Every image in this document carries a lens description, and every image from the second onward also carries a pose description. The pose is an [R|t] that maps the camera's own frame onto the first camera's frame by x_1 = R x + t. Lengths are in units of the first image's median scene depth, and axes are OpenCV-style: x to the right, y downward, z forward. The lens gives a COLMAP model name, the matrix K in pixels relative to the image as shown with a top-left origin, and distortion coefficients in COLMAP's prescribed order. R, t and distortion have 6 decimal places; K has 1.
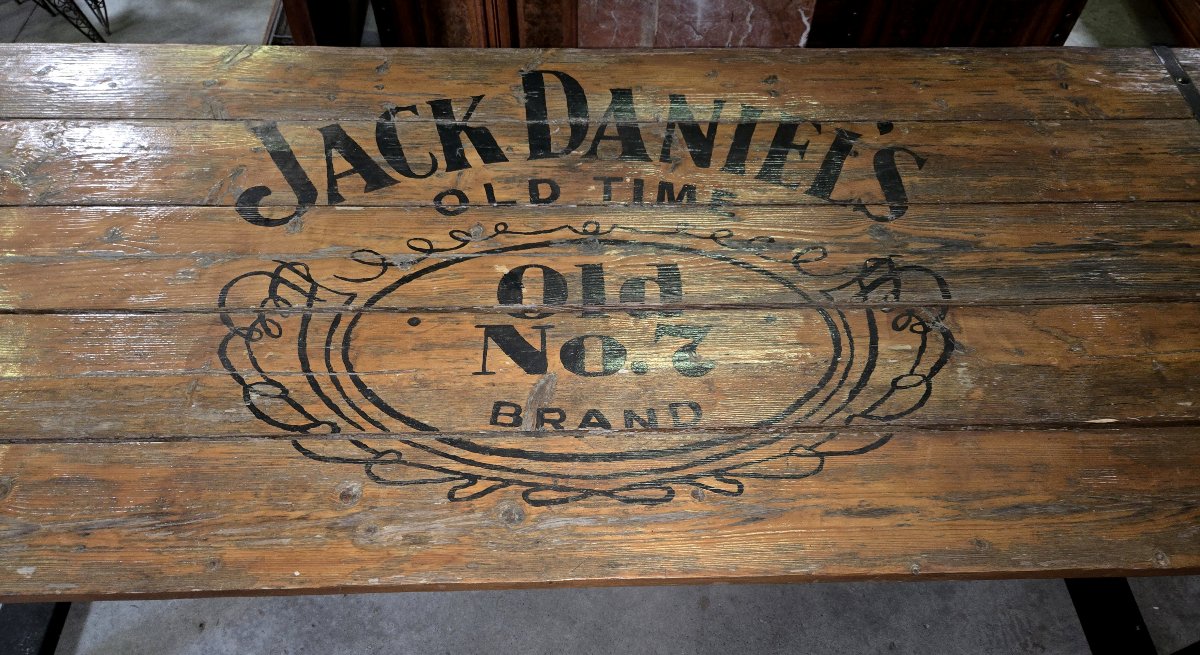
lens RADIAL K [[778.4, 0, 614.0], [0, 778.4, 389.3], [0, 0, 1]] dist [0.018159, -0.003355]
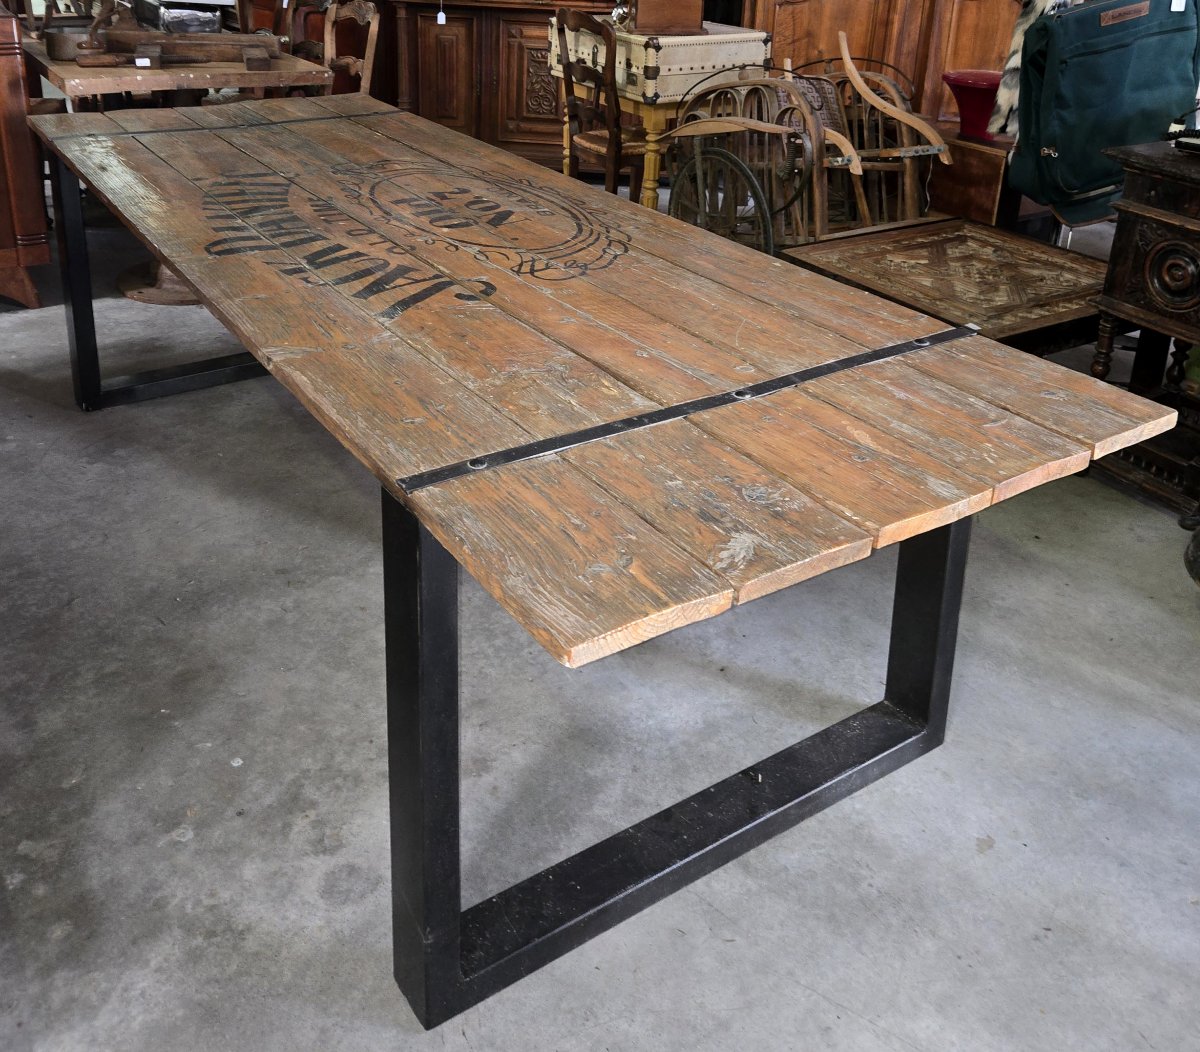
lens RADIAL K [[1114.3, 0, 568.7], [0, 1114.3, 279.7], [0, 0, 1]] dist [0.039604, 0.000000]
pose [[-0.501186, -0.330881, 0.799581, -1.878845], [0.702856, 0.383351, 0.599195, -1.159777], [-0.504783, 0.862299, 0.040432, 0.887088]]
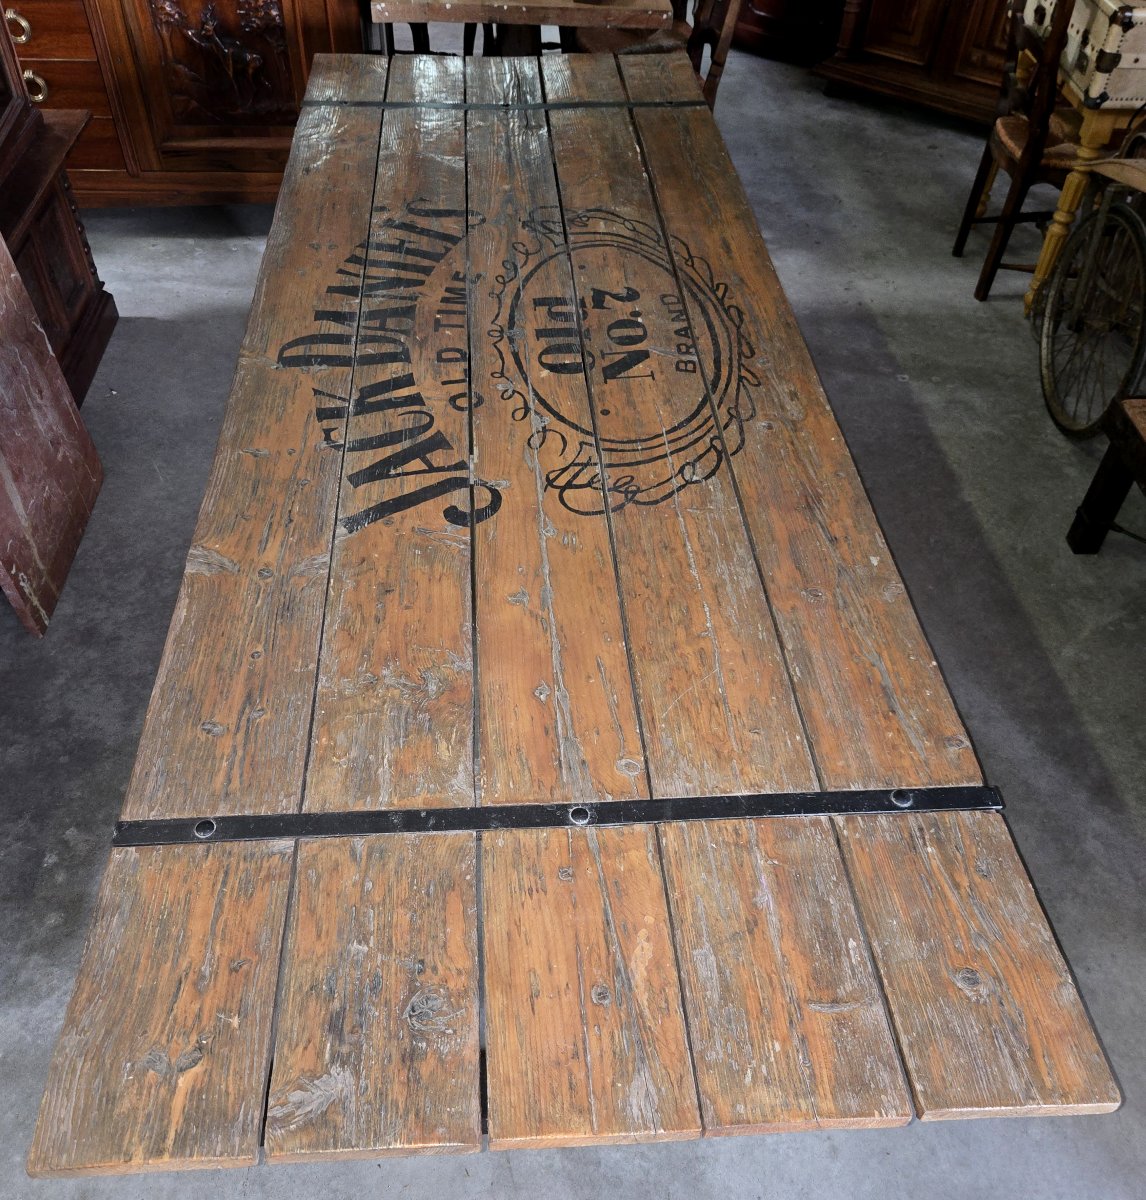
lens RADIAL K [[1077.7, 0, 549.7], [0, 1077.7, 622.9], [0, 0, 1]] dist [0.048875, -0.032934]
pose [[-0.010366, -0.738651, 0.674008, -1.532234], [0.831826, 0.367704, 0.415763, -0.691778], [-0.554940, 0.564968, 0.610617, 0.208952]]
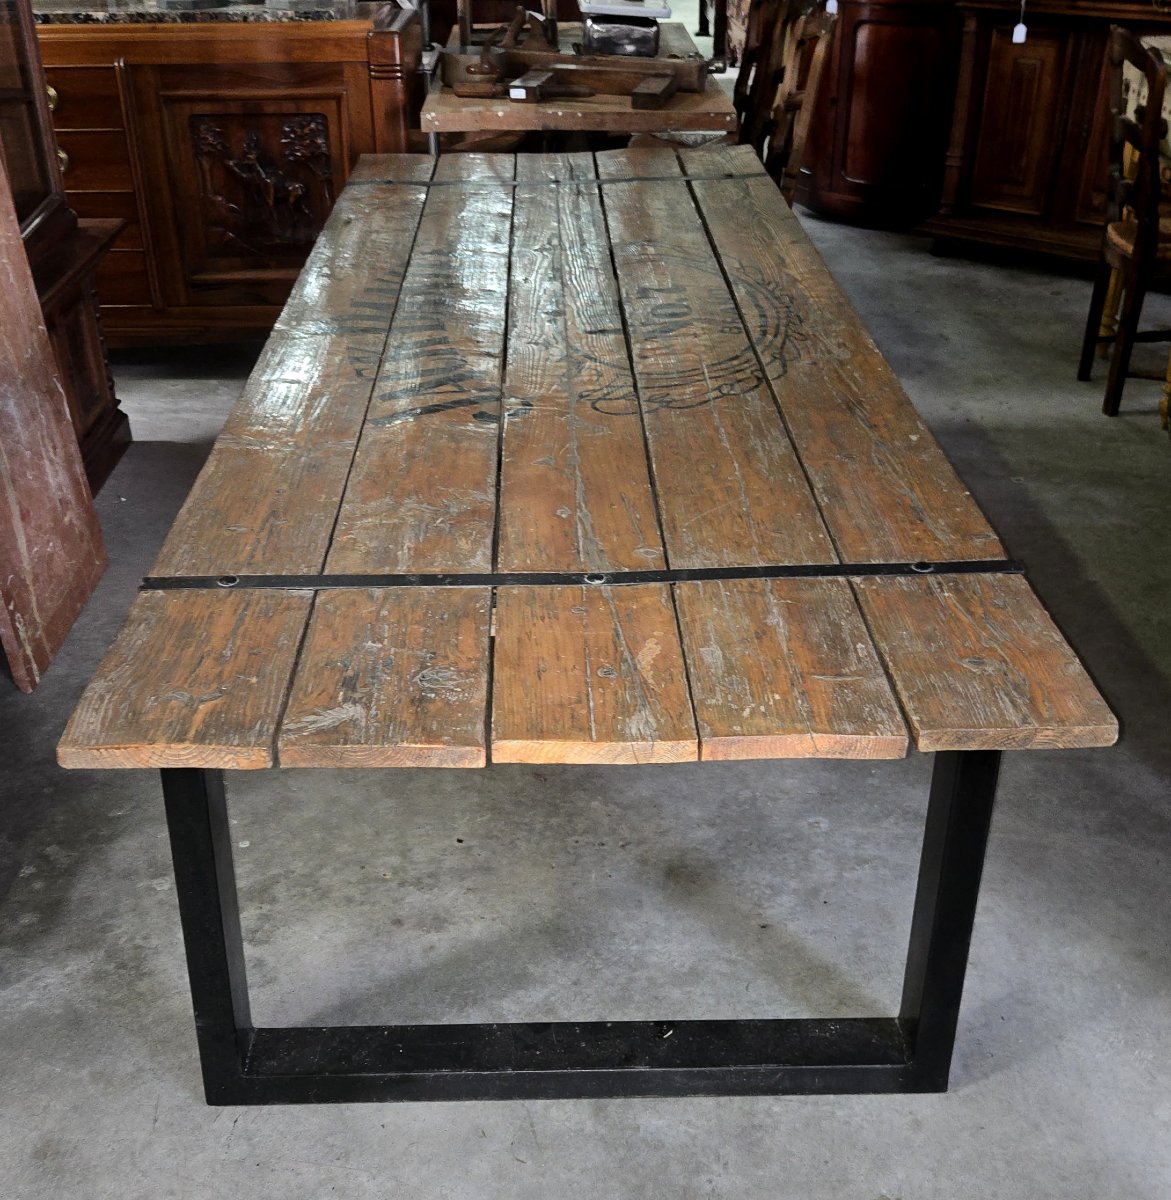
lens RADIAL K [[1459.0, 0, 557.9], [0, 1459.0, 668.9], [0, 0, 1]] dist [0.050646, 0.000000]
pose [[0.034259, -0.535041, 0.844131, -2.228398], [0.851237, 0.458181, 0.255864, -0.513124], [-0.523662, 0.709790, 0.471143, 0.353965]]
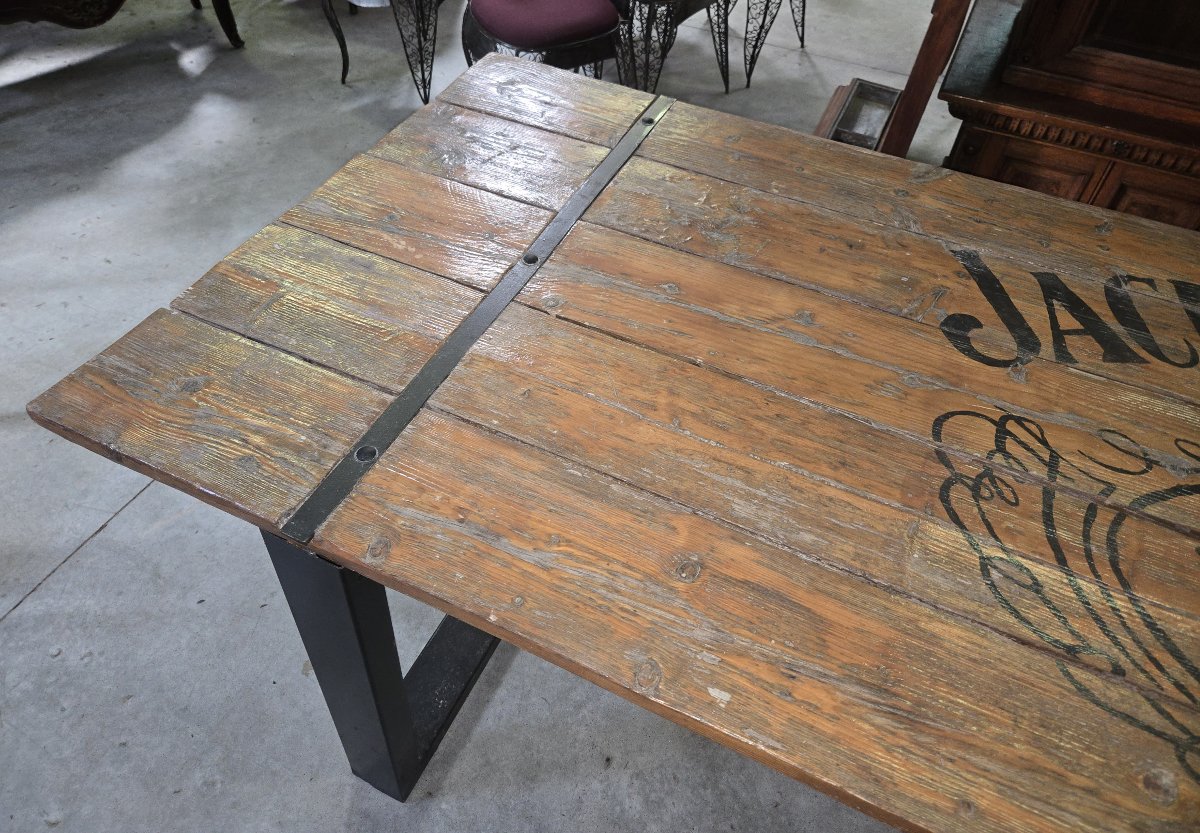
lens RADIAL K [[783.6, 0, 597.3], [0, 783.6, 413.5], [0, 0, 1]] dist [0.016367, -0.004663]
pose [[0.890126, 0.335673, -0.308220, -0.542227], [-0.387242, 0.913703, -0.123250, 0.094239], [0.240250, 0.229064, 0.943297, 0.156381]]
